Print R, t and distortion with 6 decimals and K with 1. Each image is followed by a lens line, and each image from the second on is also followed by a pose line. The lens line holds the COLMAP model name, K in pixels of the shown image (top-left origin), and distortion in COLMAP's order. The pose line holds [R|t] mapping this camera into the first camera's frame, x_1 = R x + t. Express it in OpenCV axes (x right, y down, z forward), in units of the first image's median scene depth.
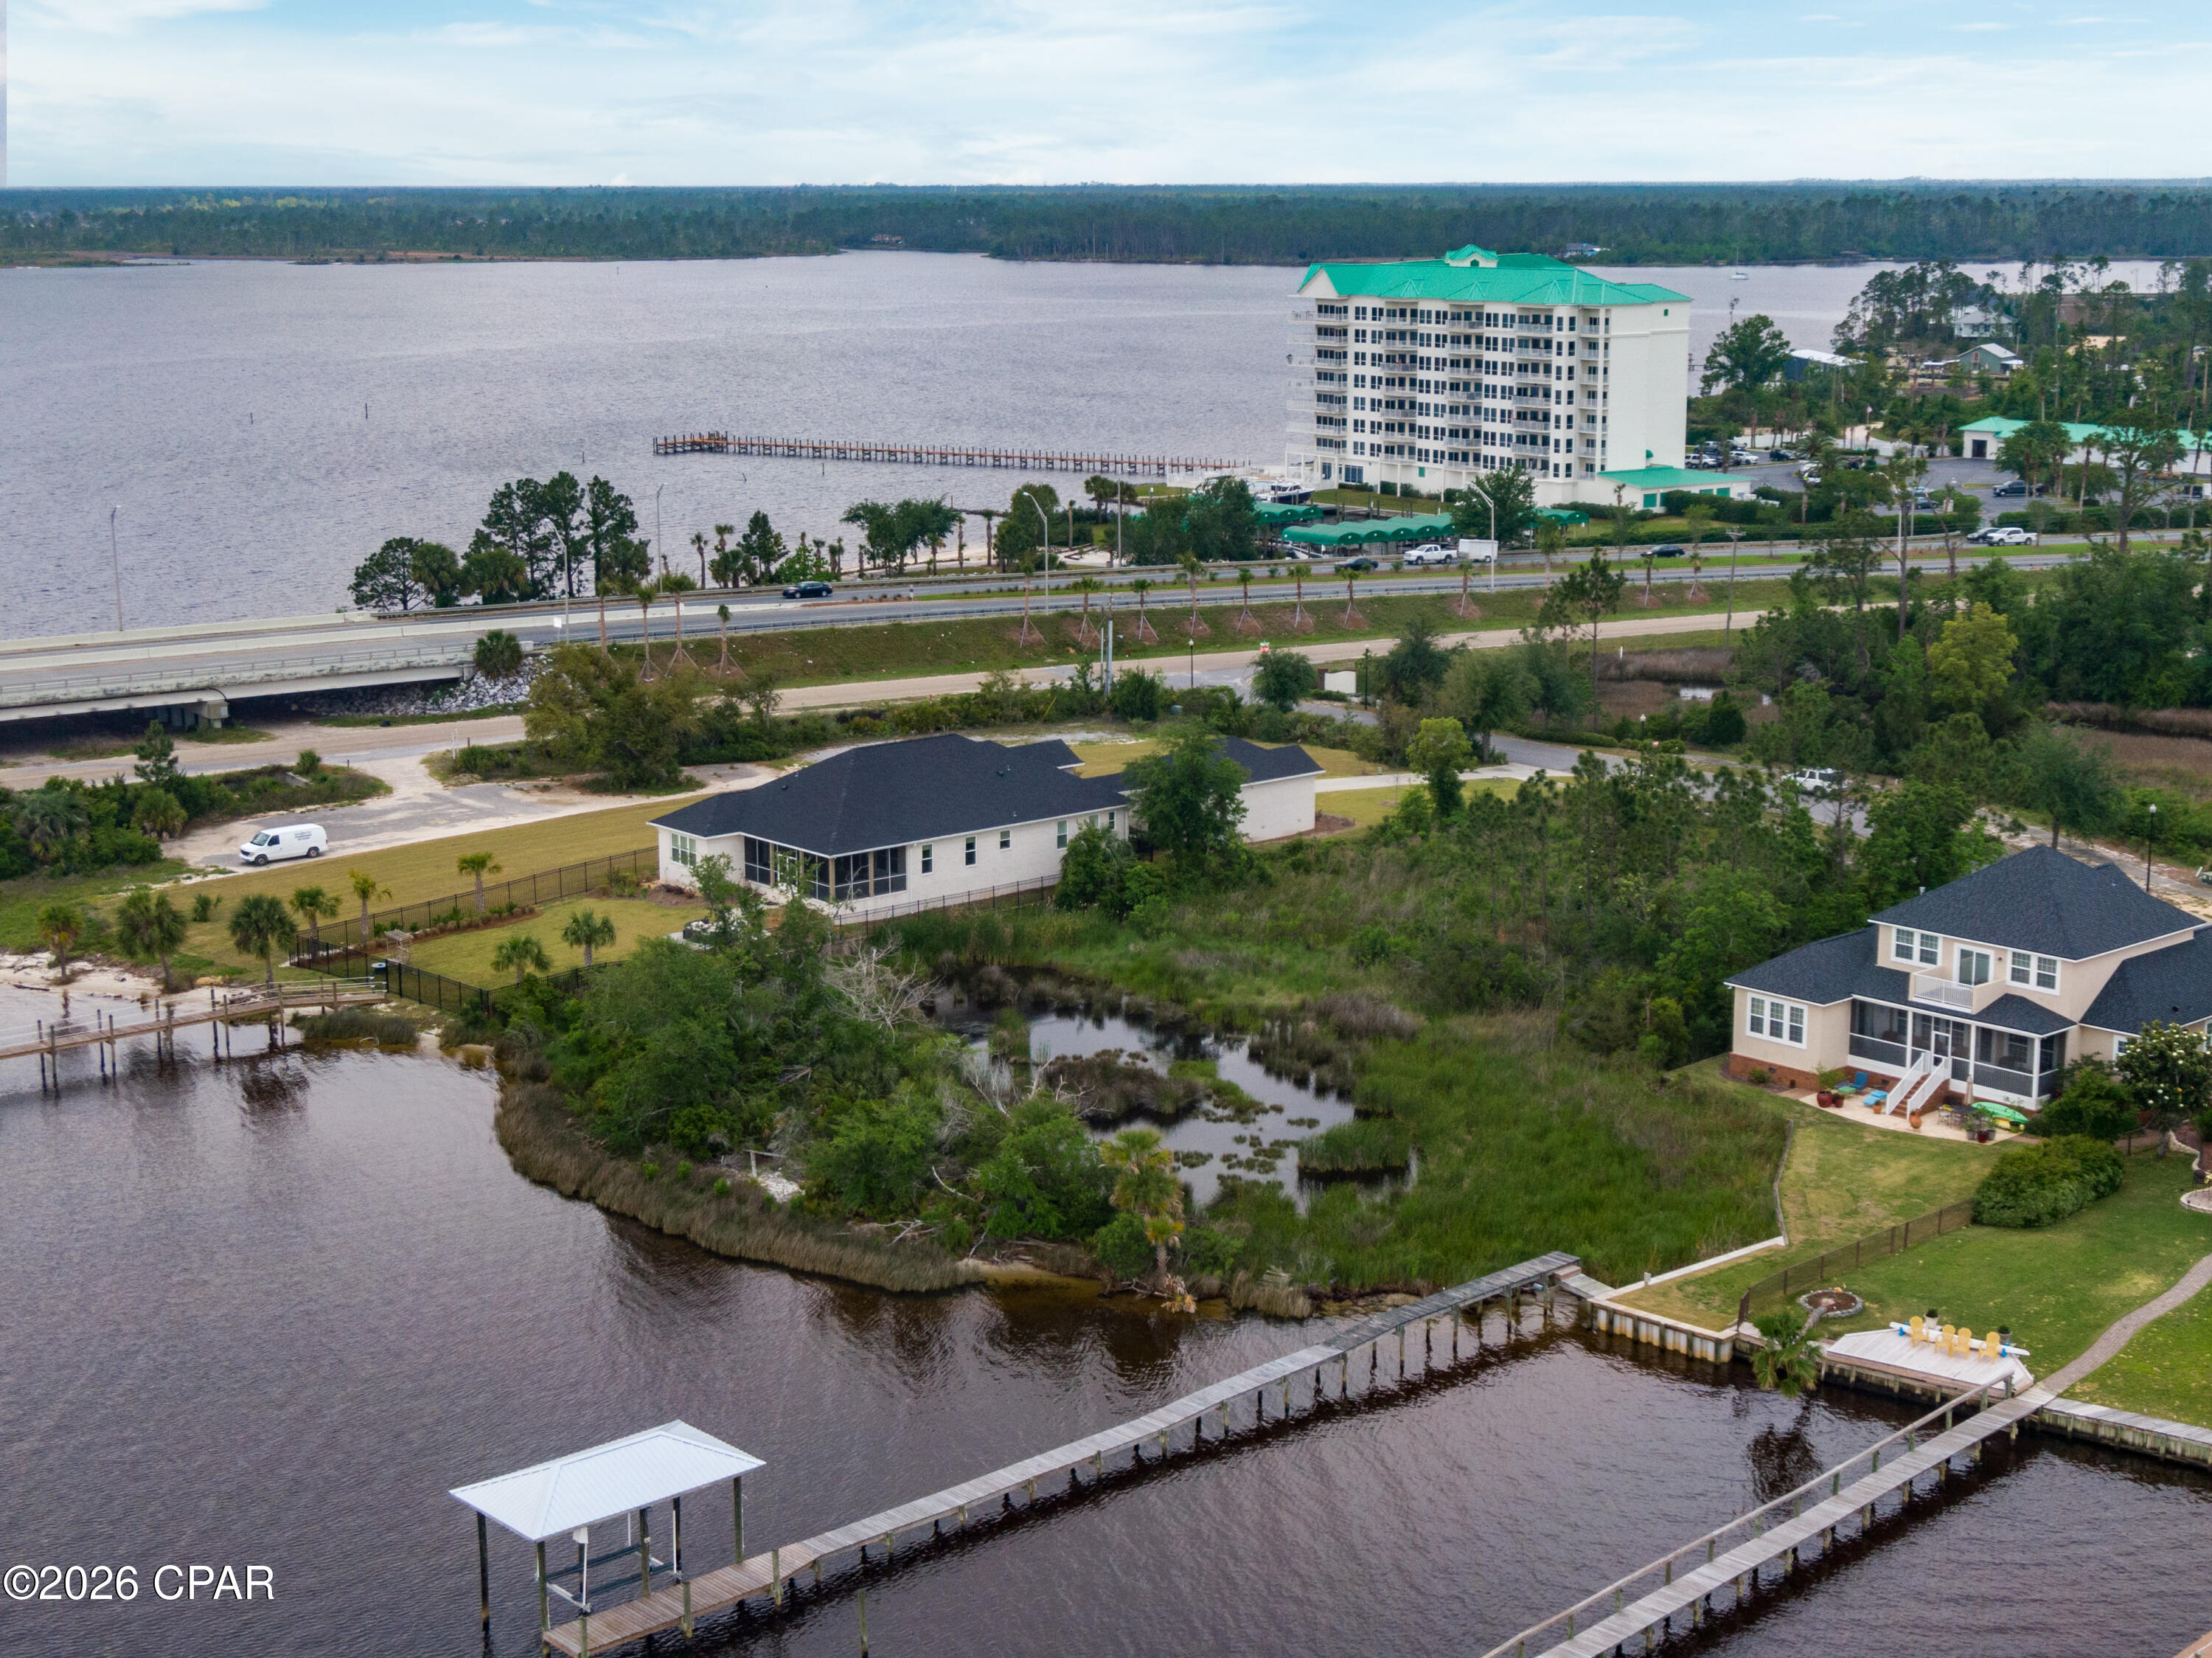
lens RADIAL K [[3150.3, 0, 1099.6], [0, 3150.3, 834.3], [0, 0, 1]] dist [0.024786, -0.024871]
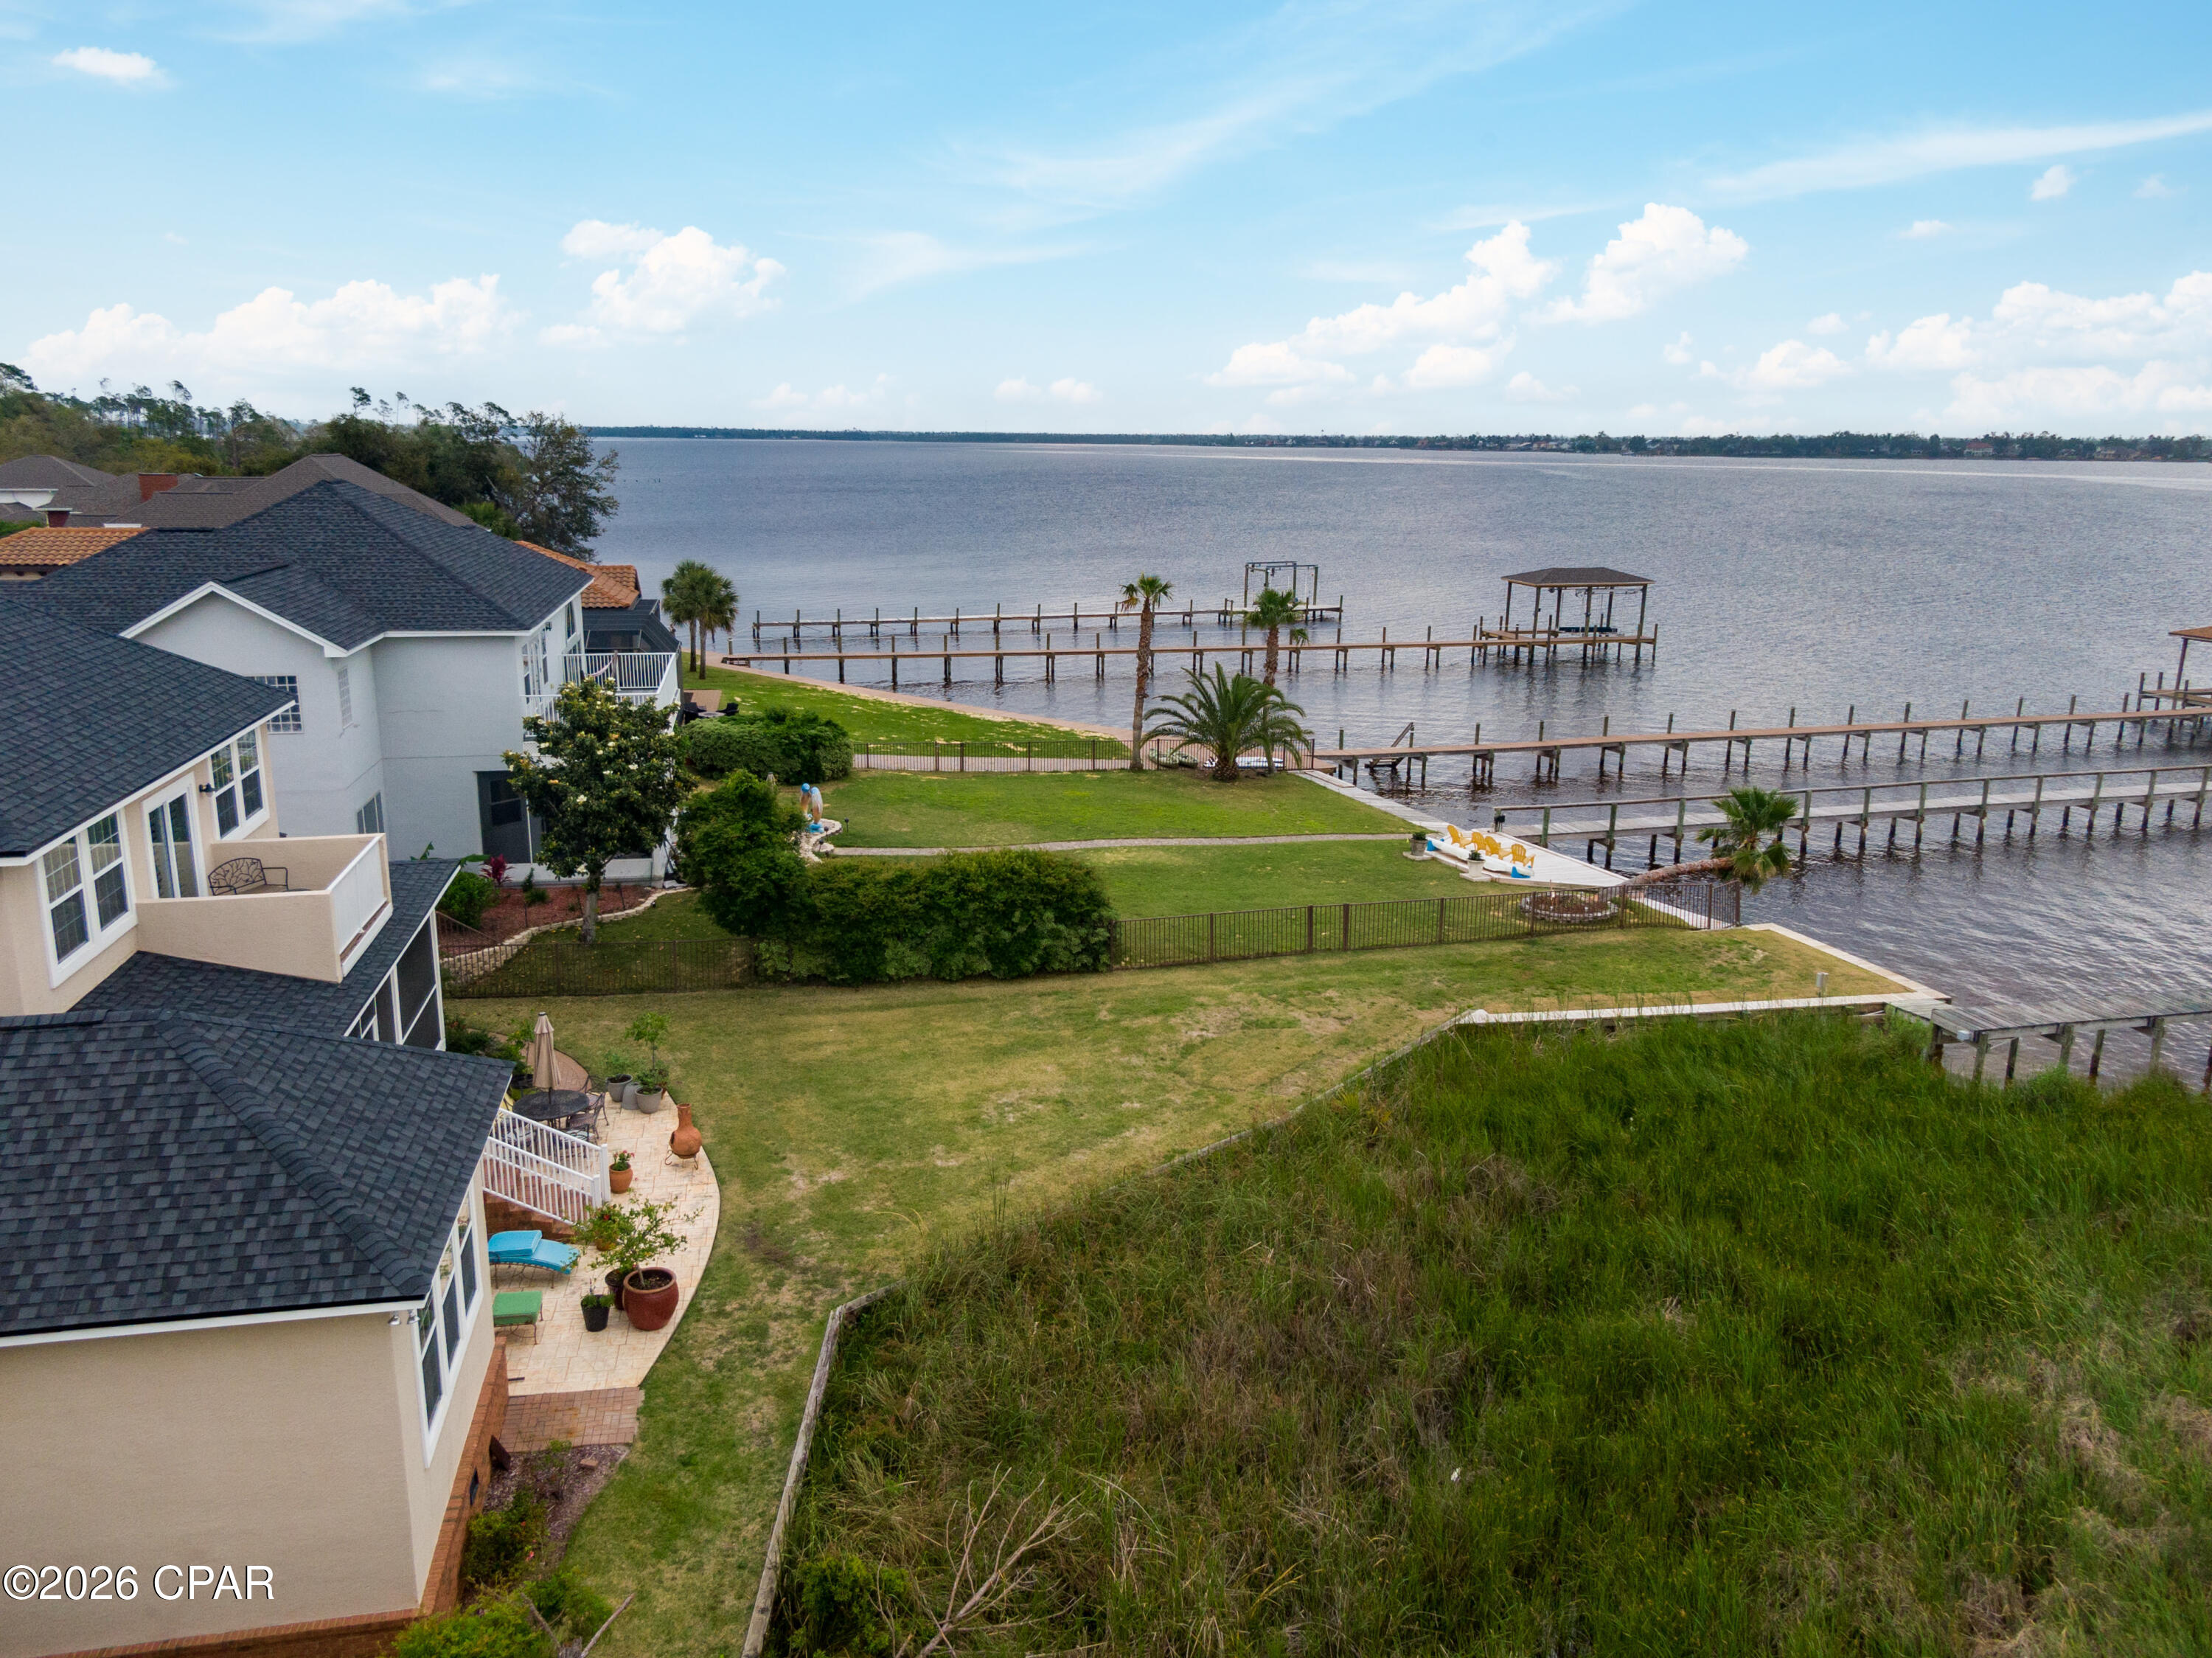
lens RADIAL K [[1620.8, 0, 1106.0], [0, 1620.8, 829.0], [0, 0, 1]] dist [0.057669, -0.093665]
pose [[-0.866389, -0.119252, 0.484922, 0.058525], [0.095620, 0.913483, 0.395483, -0.007035], [-0.490130, 0.389010, -0.780028, 0.520094]]
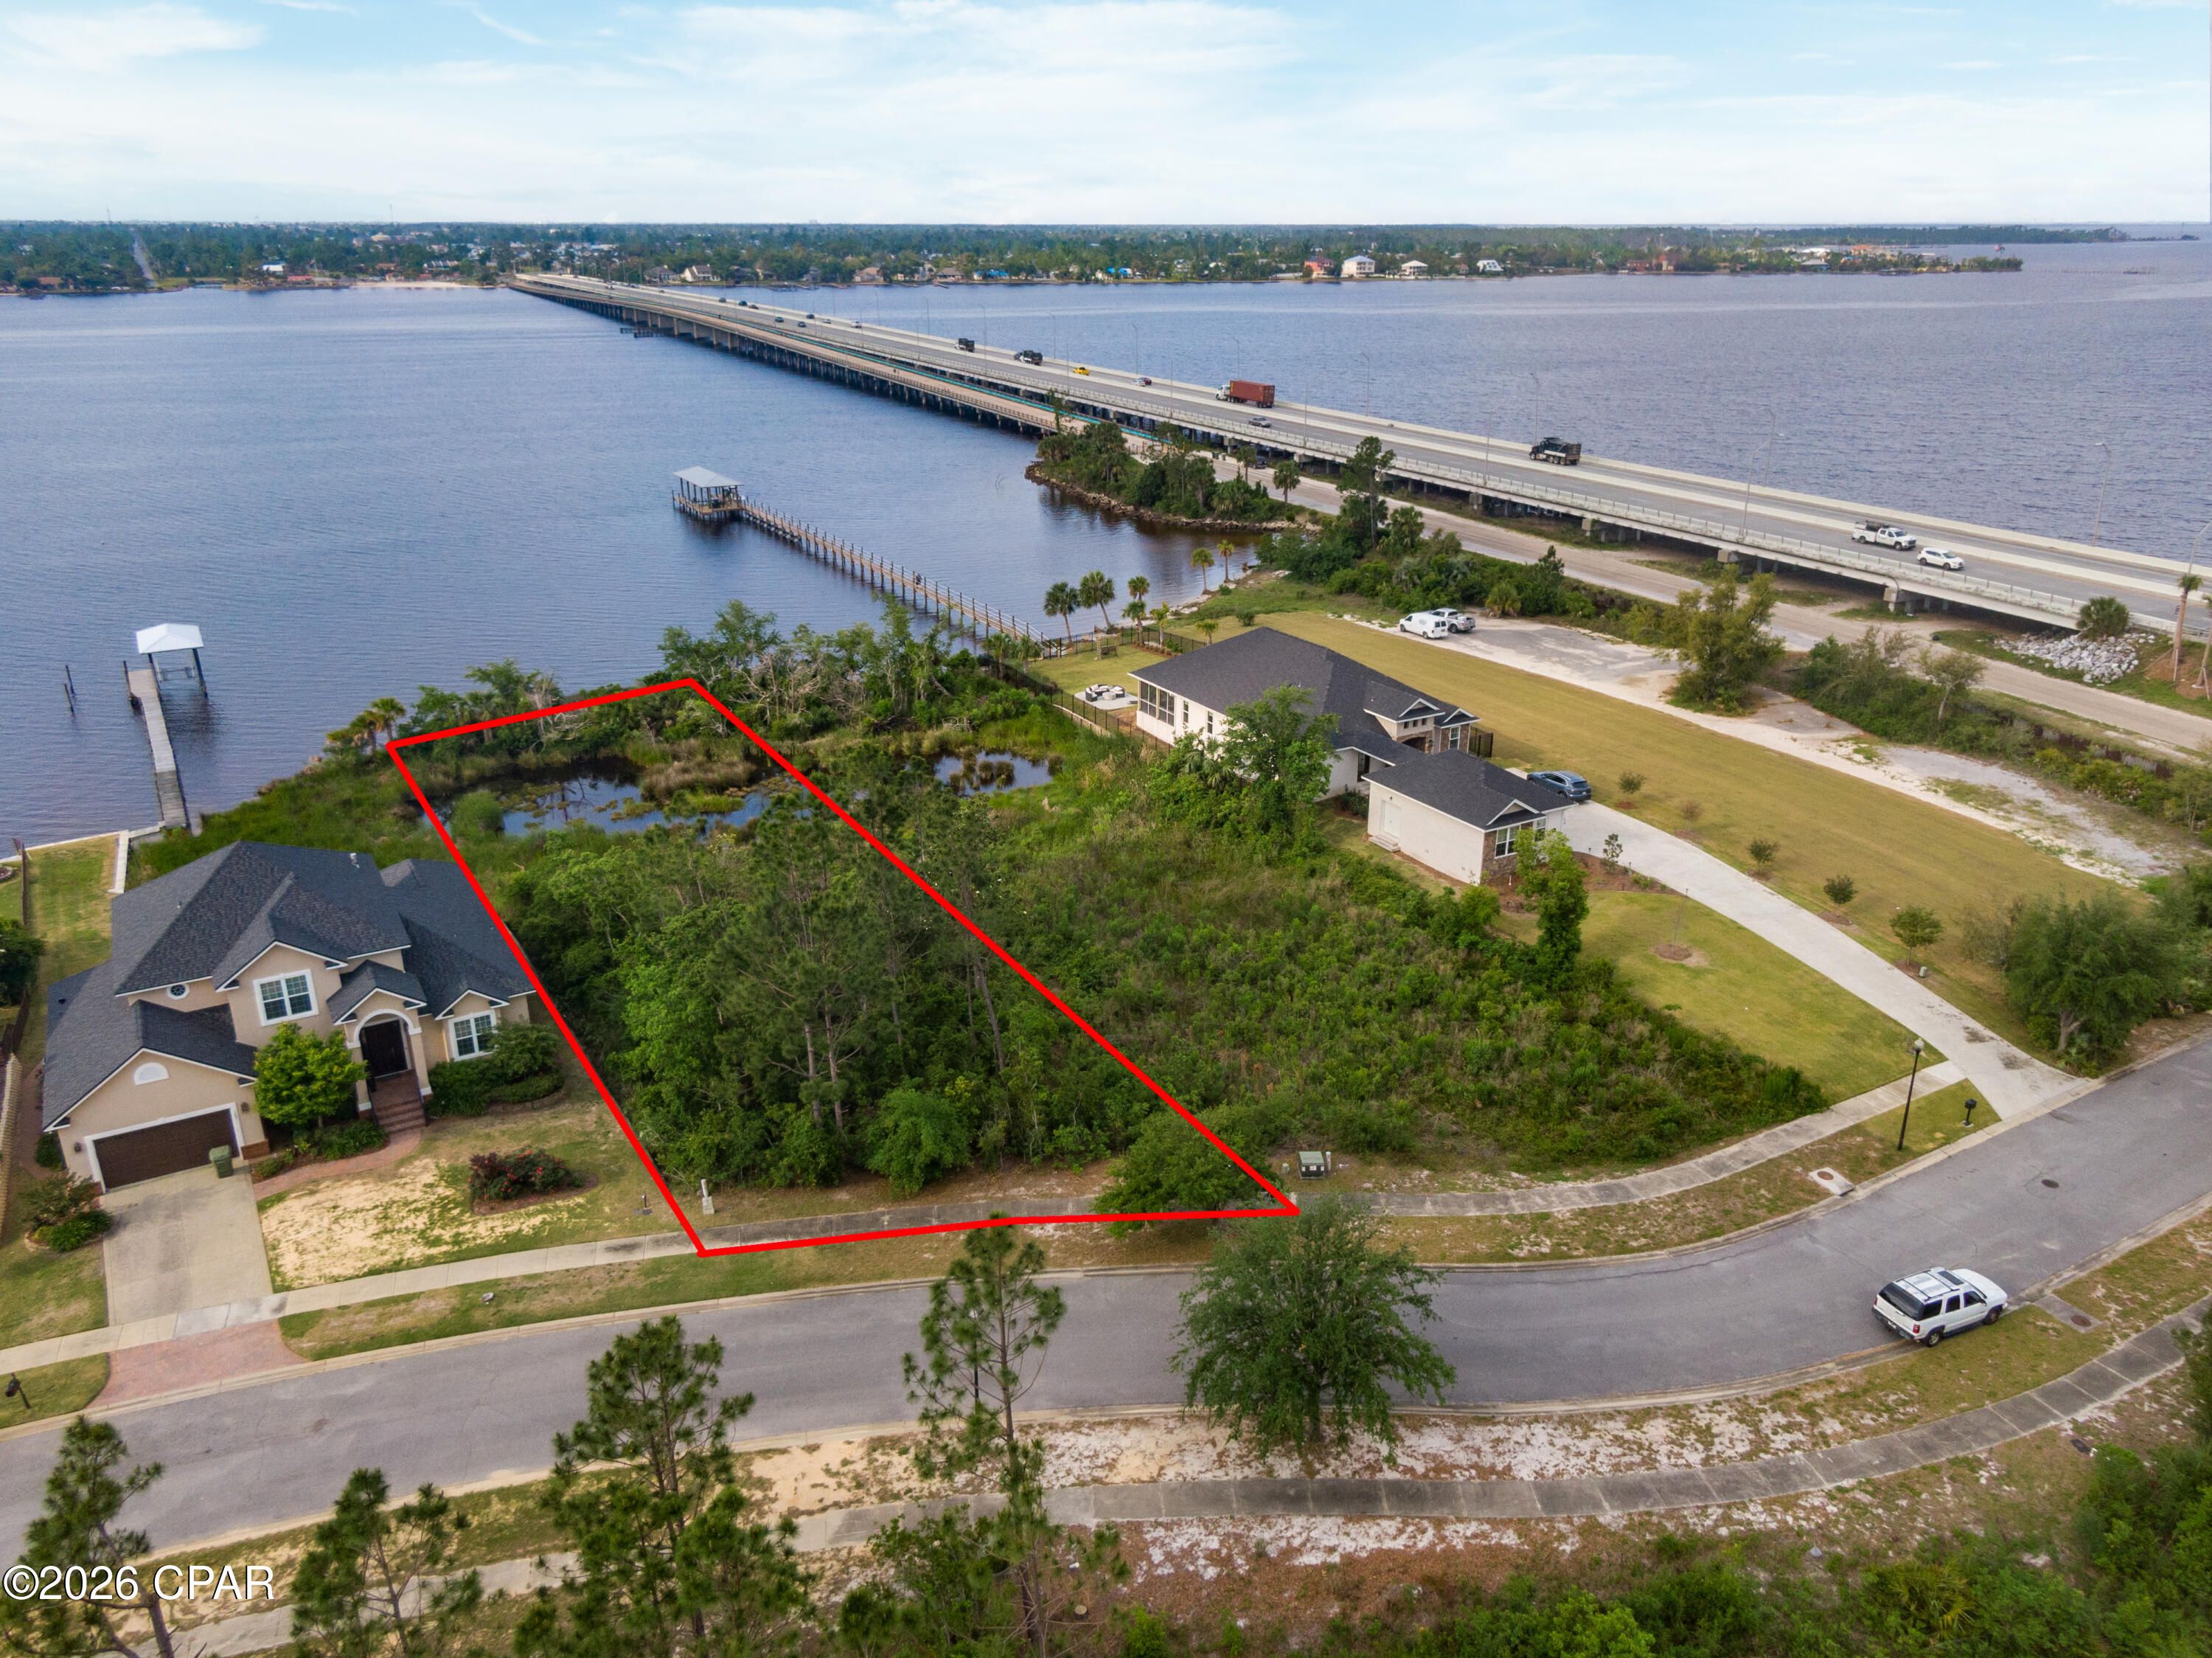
lens RADIAL K [[1588.8, 0, 1112.8], [0, 1588.8, 829.5], [0, 0, 1]] dist [0.028177, -0.035631]
pose [[-0.186894, 0.349629, -0.918058, 0.336150], [-0.196615, 0.902303, 0.383655, -0.114396], [0.962504, 0.252207, -0.099892, 0.635926]]
